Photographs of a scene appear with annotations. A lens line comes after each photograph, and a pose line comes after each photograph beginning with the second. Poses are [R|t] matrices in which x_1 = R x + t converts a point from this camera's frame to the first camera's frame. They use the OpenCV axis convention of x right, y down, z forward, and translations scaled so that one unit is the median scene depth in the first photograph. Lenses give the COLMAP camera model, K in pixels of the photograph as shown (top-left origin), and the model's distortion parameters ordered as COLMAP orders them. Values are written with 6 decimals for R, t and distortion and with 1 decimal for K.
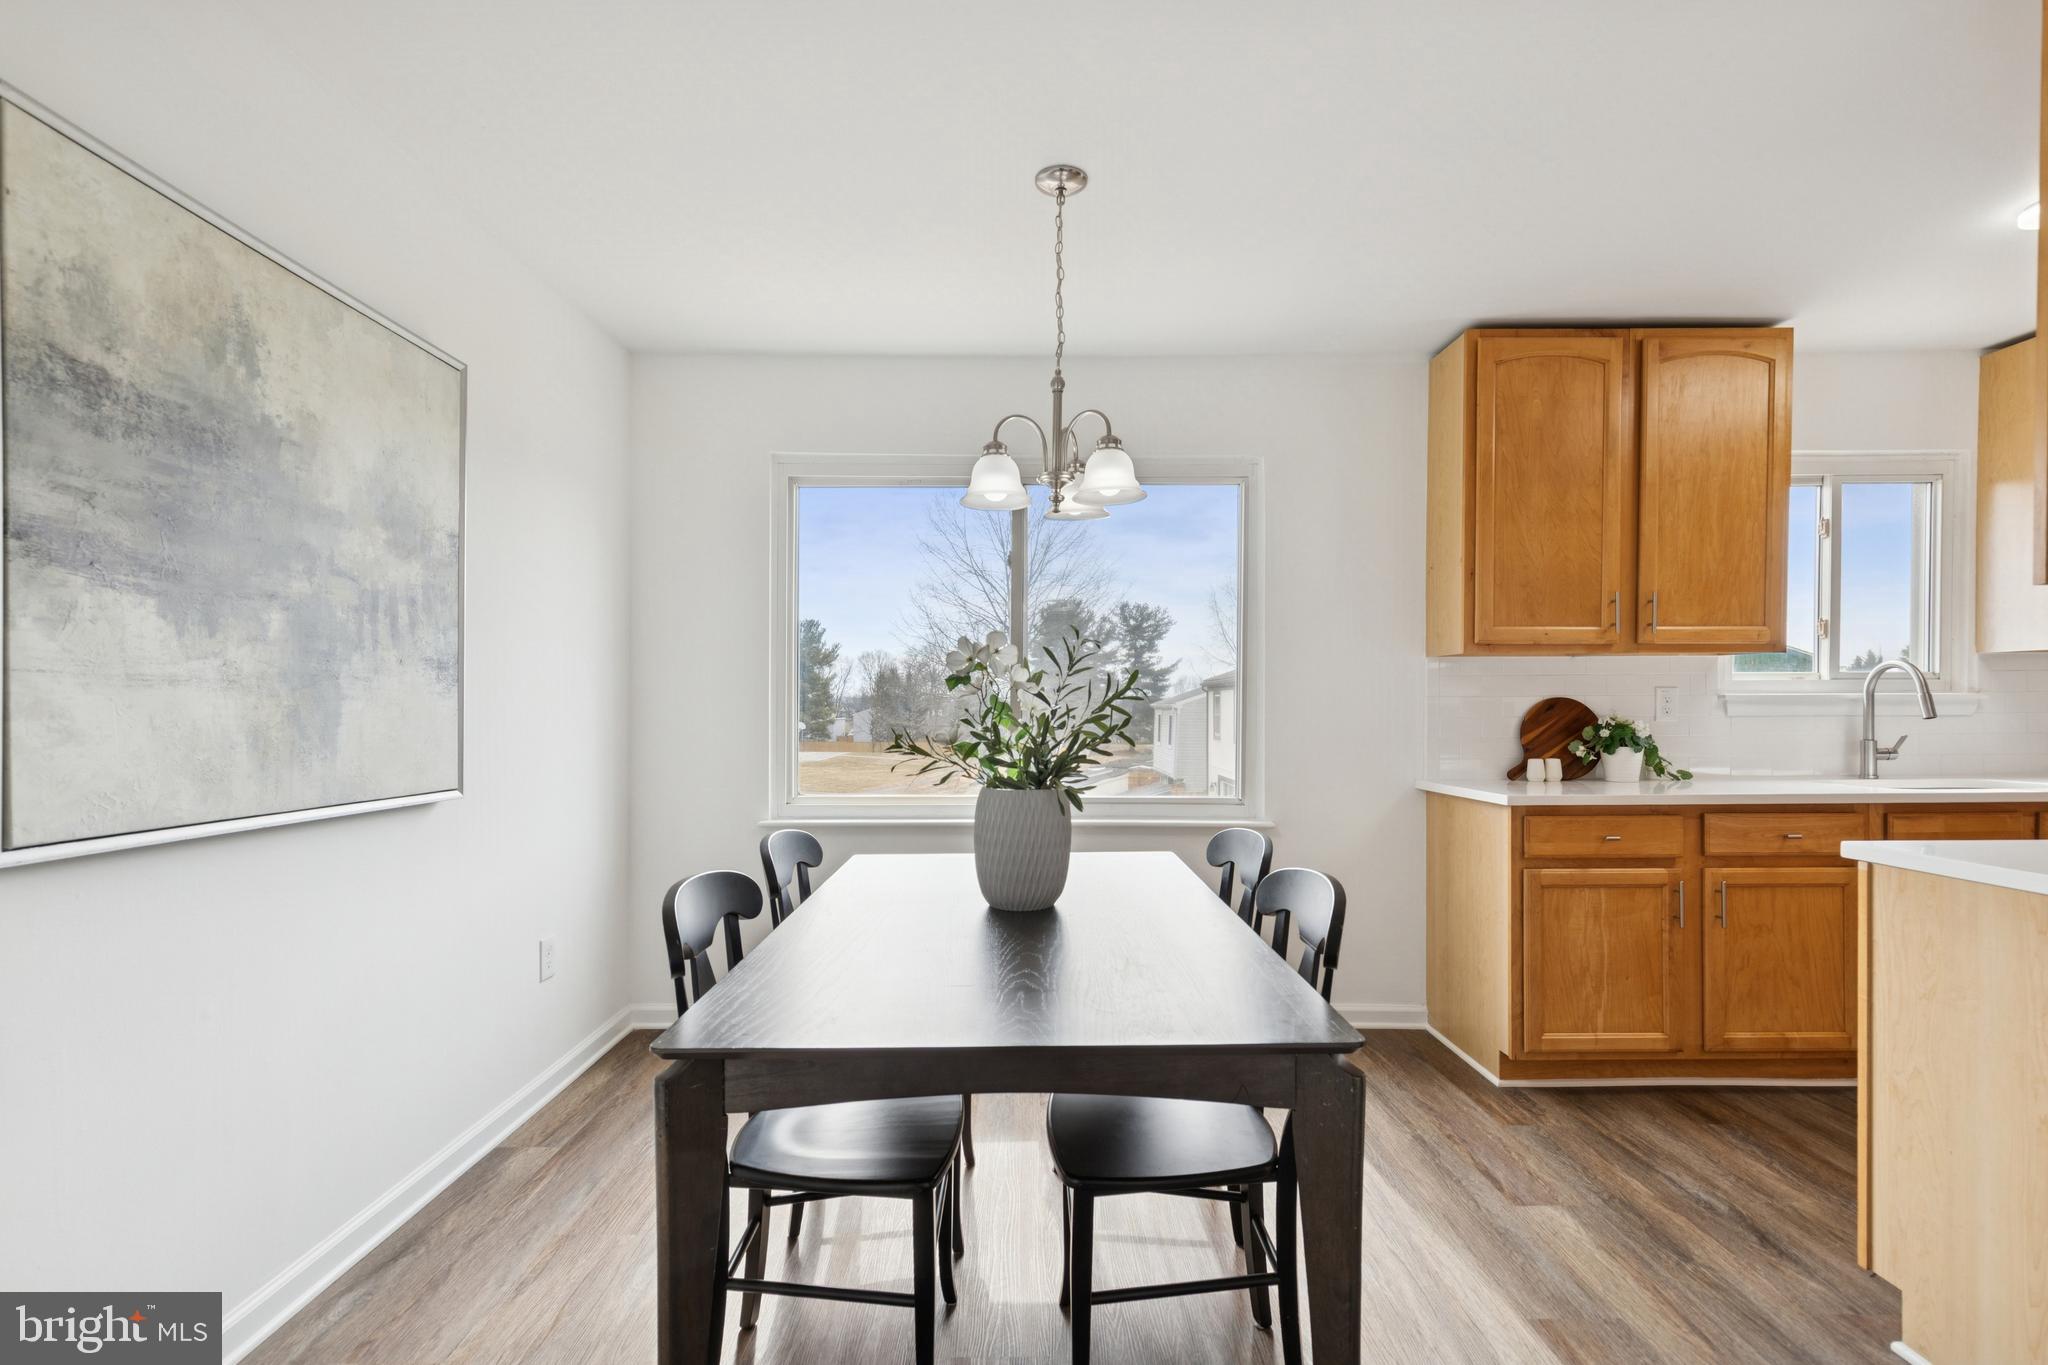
lens RADIAL K [[938.8, 0, 1017.8], [0, 938.8, 715.5], [0, 0, 1]] dist [0.011782, -0.003195]
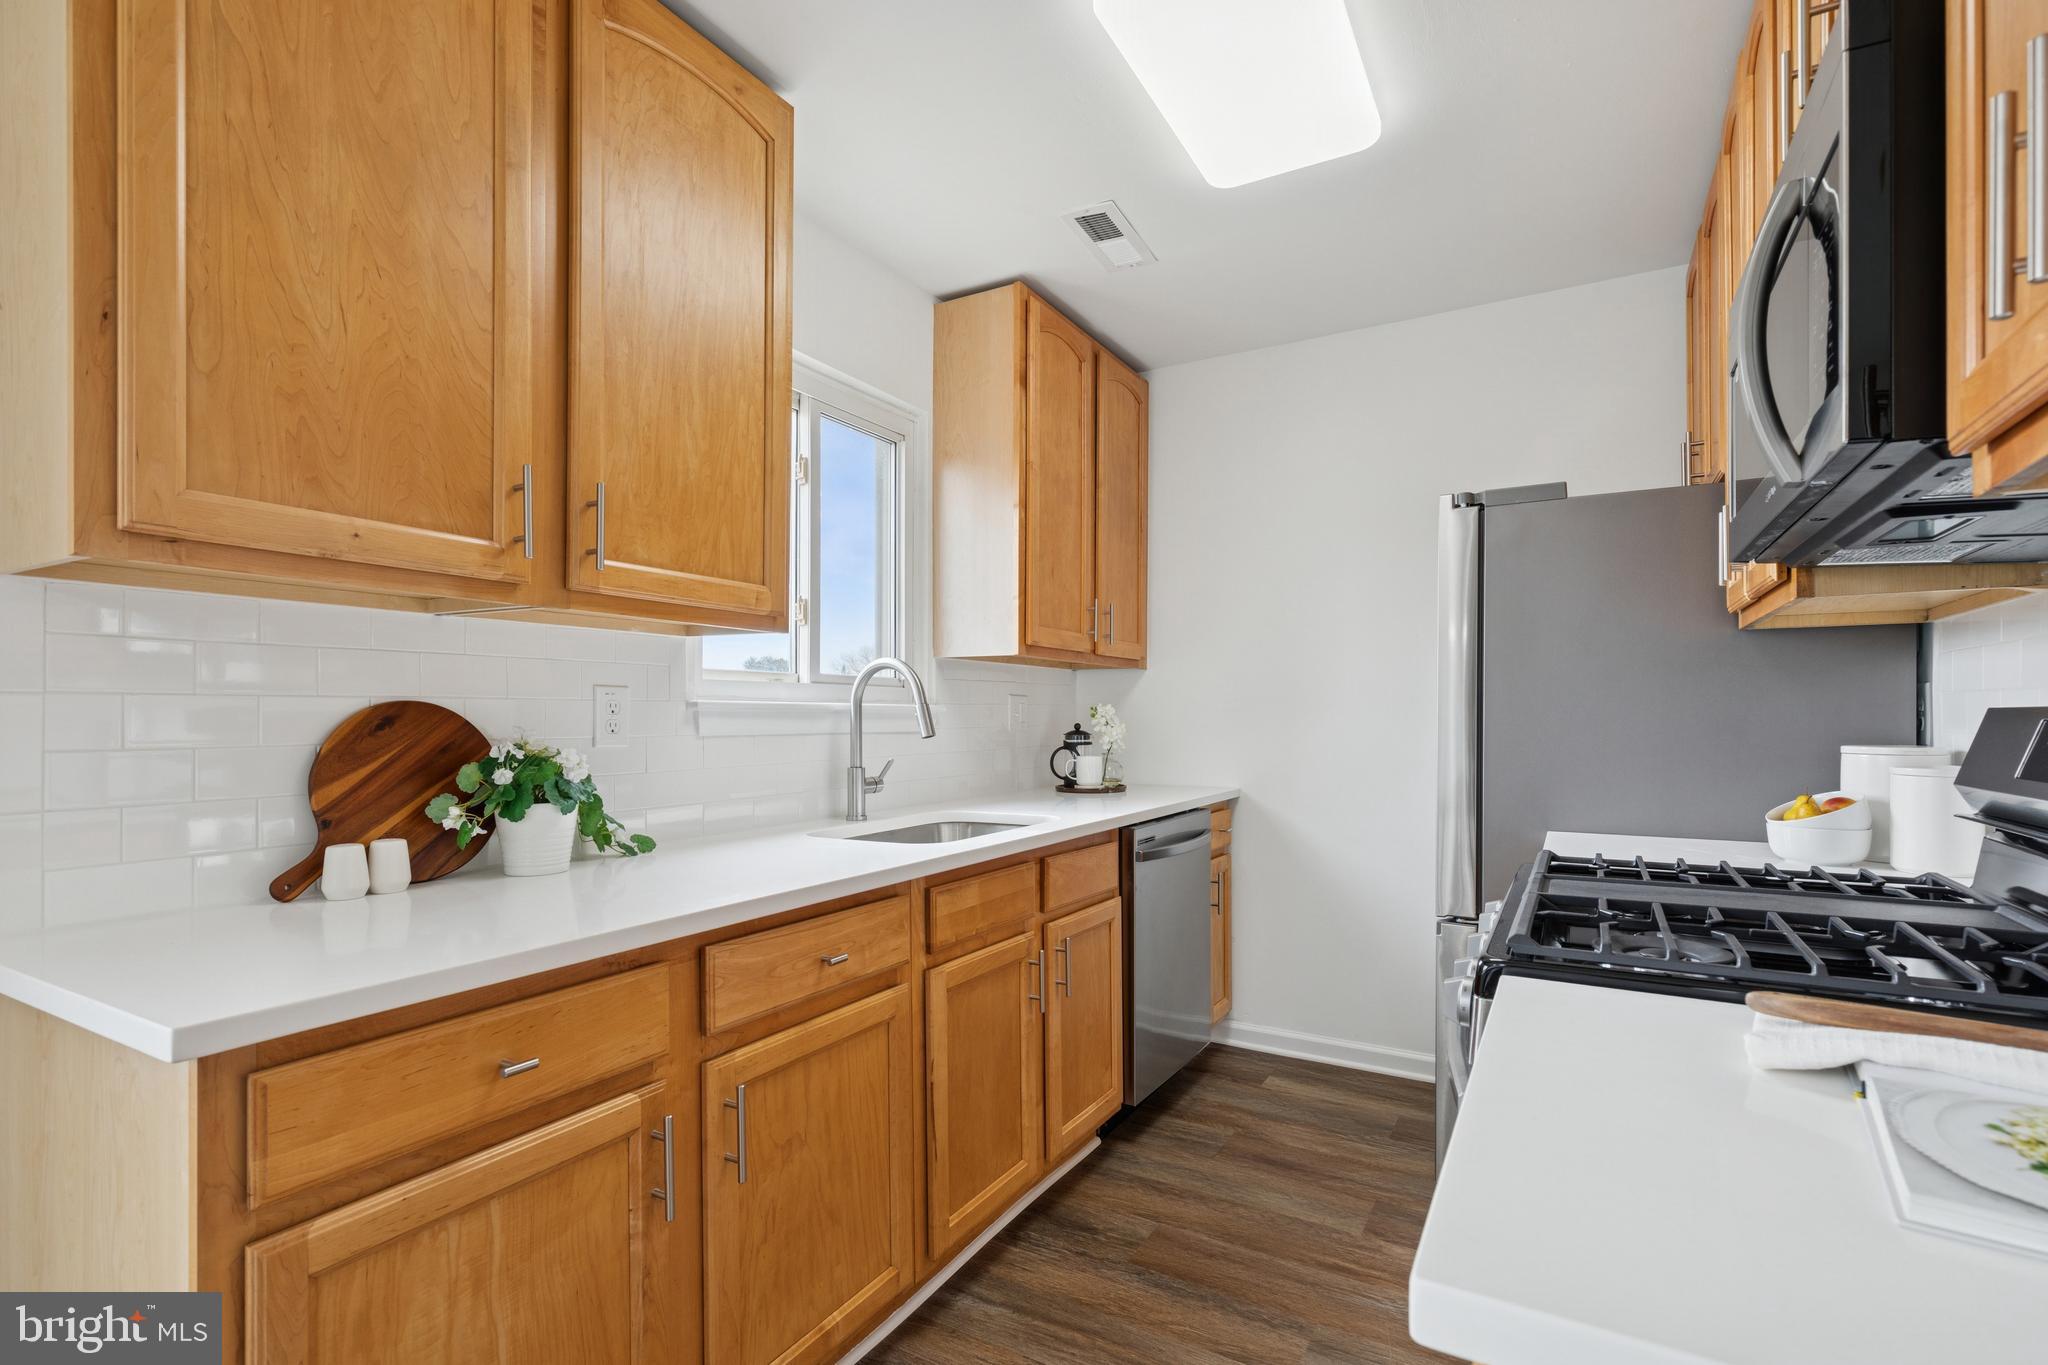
lens RADIAL K [[938.8, 0, 1017.6], [0, 938.8, 726.3], [0, 0, 1]] dist [0.011782, -0.003195]
pose [[0.498348, -0.003638, 0.866970, 0.346477], [0.005272, 0.999985, 0.001166, -0.005923], [-0.866961, 0.003990, 0.498360, 0.548723]]
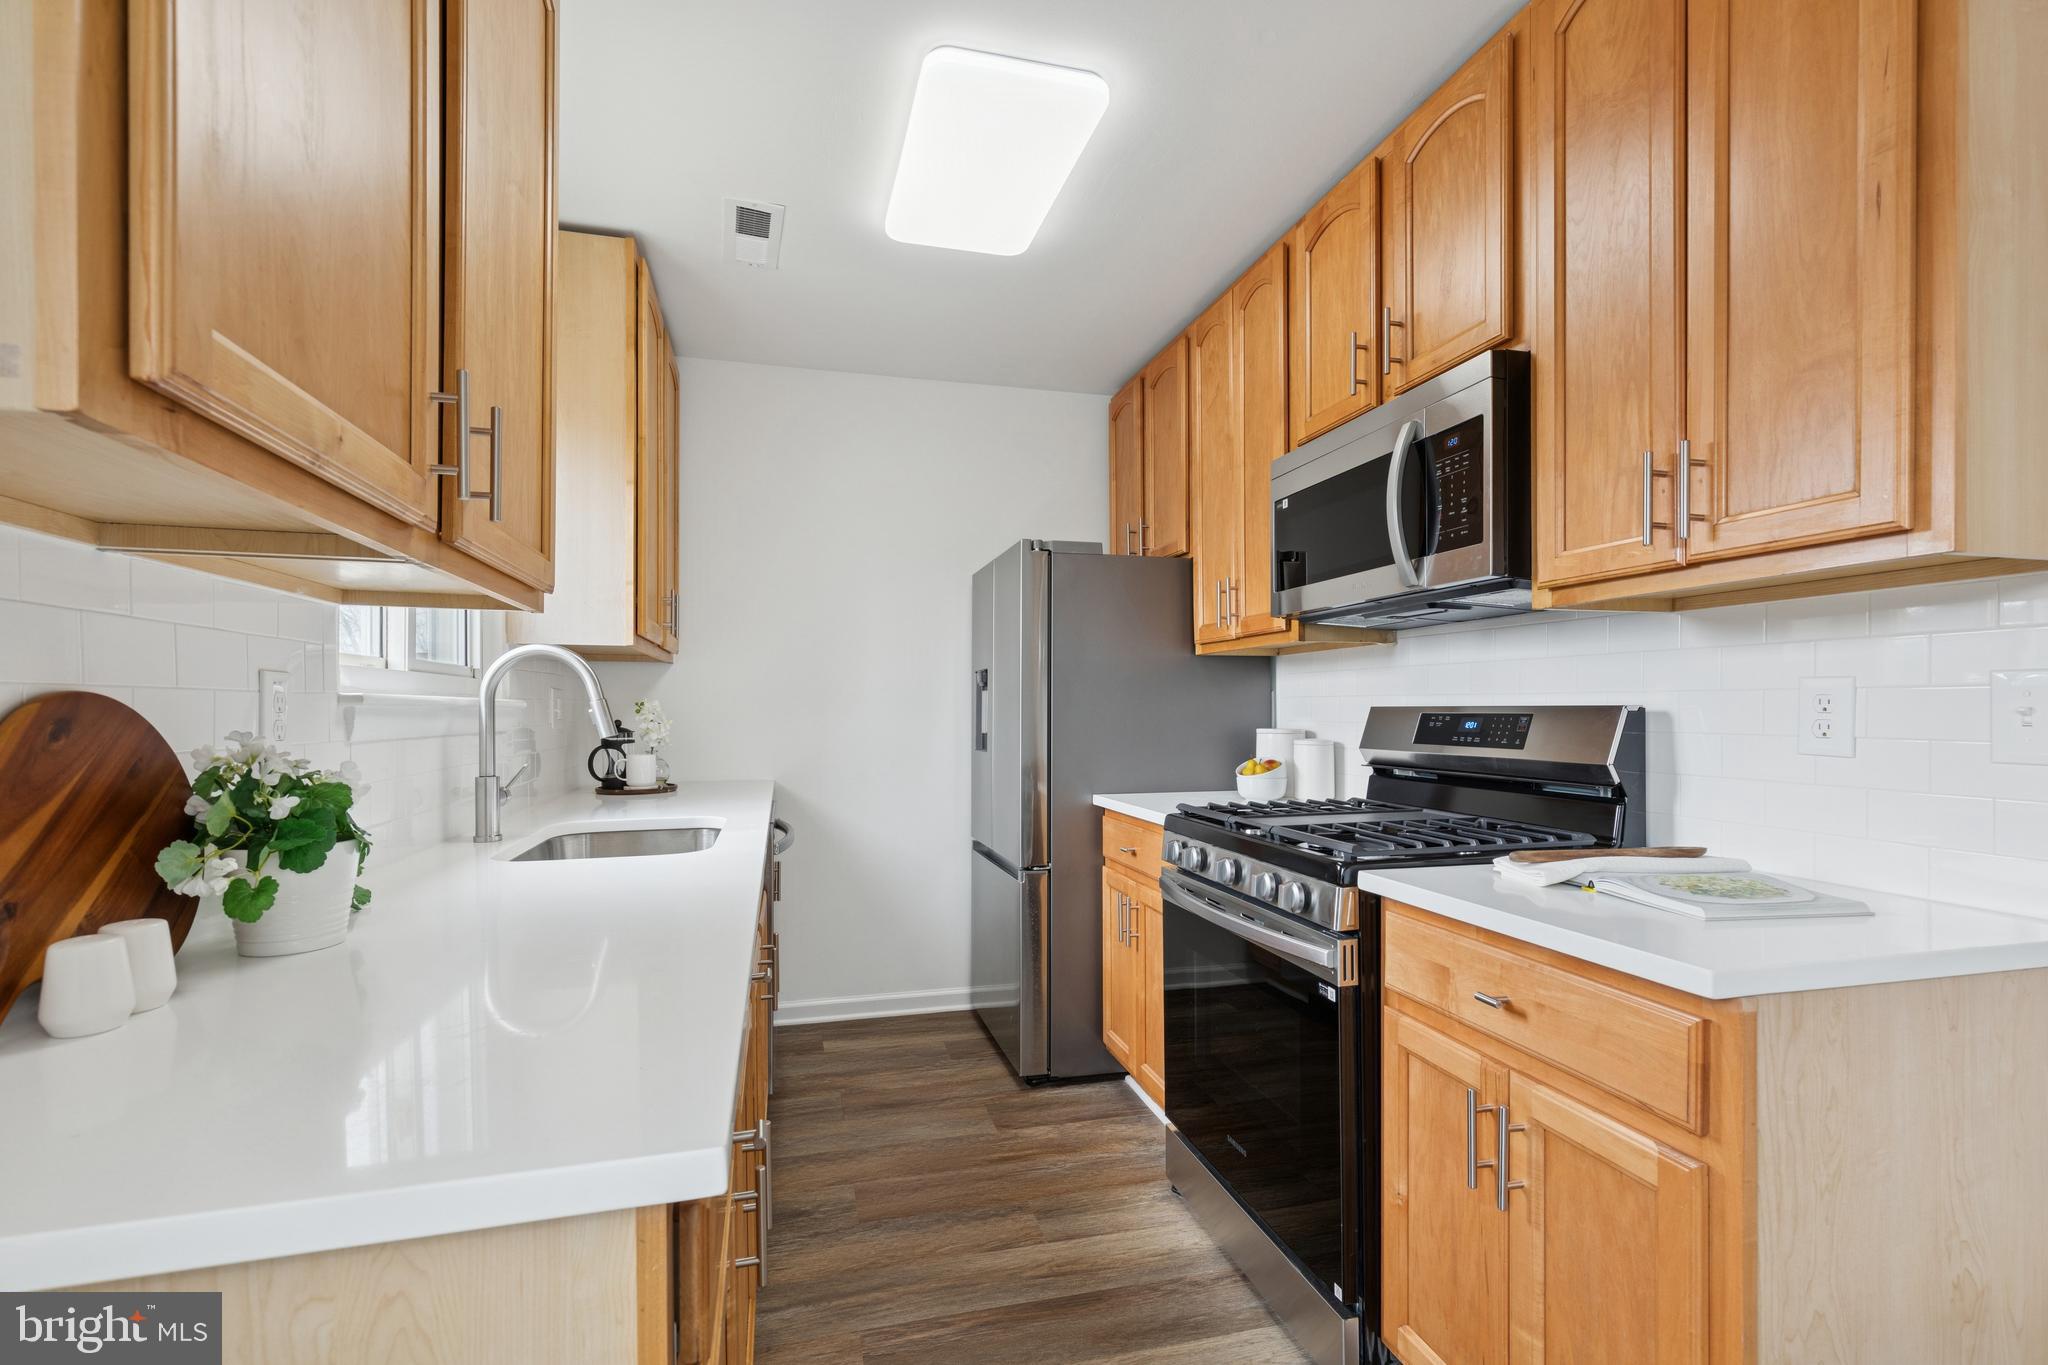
lens RADIAL K [[938.8, 0, 982.7], [0, 938.8, 722.0], [0, 0, 1]] dist [0.011782, -0.003195]
pose [[-0.251119, -0.007279, 0.967929, 0.260514], [0.013773, 0.999844, 0.011092, -0.010500], [-0.967858, 0.016117, -0.250979, 0.866153]]
